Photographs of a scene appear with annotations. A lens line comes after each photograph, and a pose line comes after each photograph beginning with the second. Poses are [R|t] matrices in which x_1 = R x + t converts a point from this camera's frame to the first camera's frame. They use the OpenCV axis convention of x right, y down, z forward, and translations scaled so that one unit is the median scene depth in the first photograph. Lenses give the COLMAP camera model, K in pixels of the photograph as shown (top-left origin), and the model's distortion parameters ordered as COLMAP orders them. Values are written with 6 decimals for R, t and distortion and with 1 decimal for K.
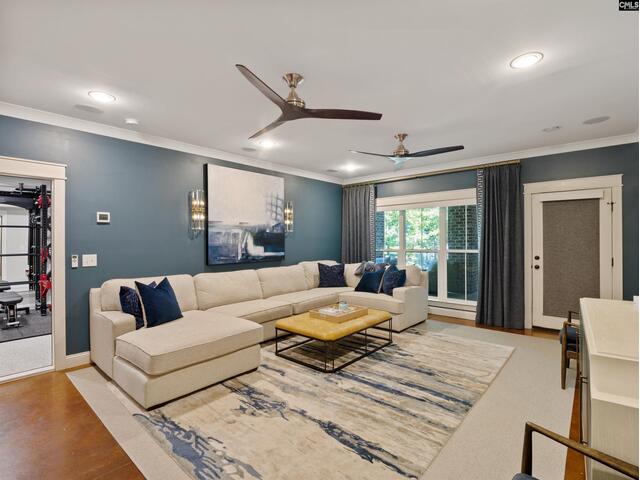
lens RADIAL K [[309.9, 0, 307.2], [0, 309.9, 236.2], [0, 0, 1]] dist [-0.013357, -0.000666]
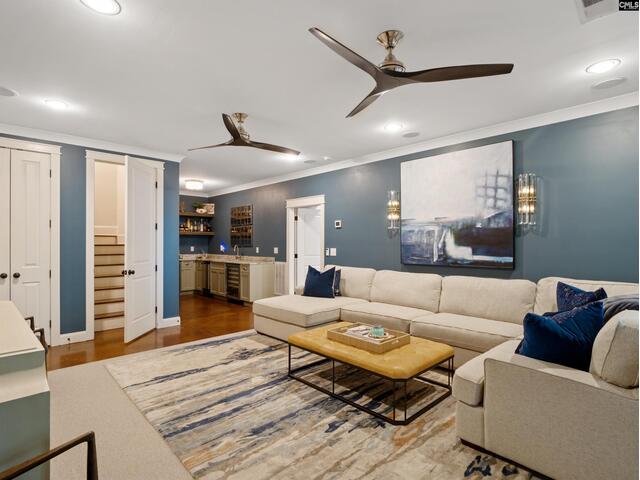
lens RADIAL K [[329.6, 0, 324.2], [0, 329.6, 240.7], [0, 0, 1]] dist [0.000117, -0.001187]
pose [[-0.042012, 0.004801, -0.999106, 0.863503], [0.016754, 0.999851, 0.004100, 0.011766], [0.998977, -0.016567, -0.042086, 0.903375]]
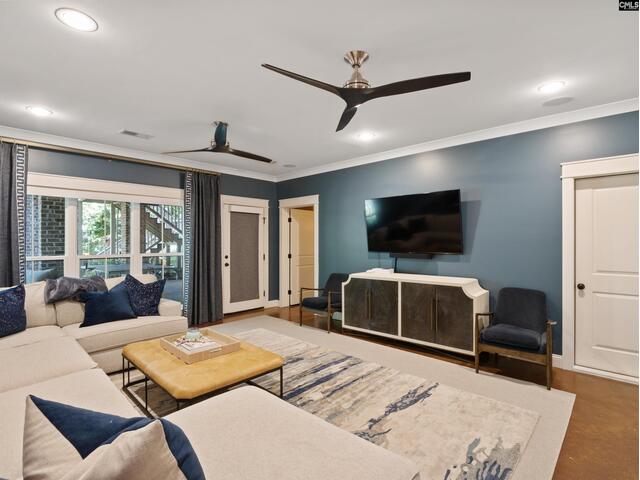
lens RADIAL K [[329.6, 0, 320.1], [0, 329.6, 241.4], [0, 0, 1]] dist [0.000117, -0.001187]
pose [[0.017915, 0.003045, 0.999835, -0.627068], [-0.012228, 0.999921, -0.002826, 0.008894], [-0.999765, -0.012176, 0.017951, 0.690596]]
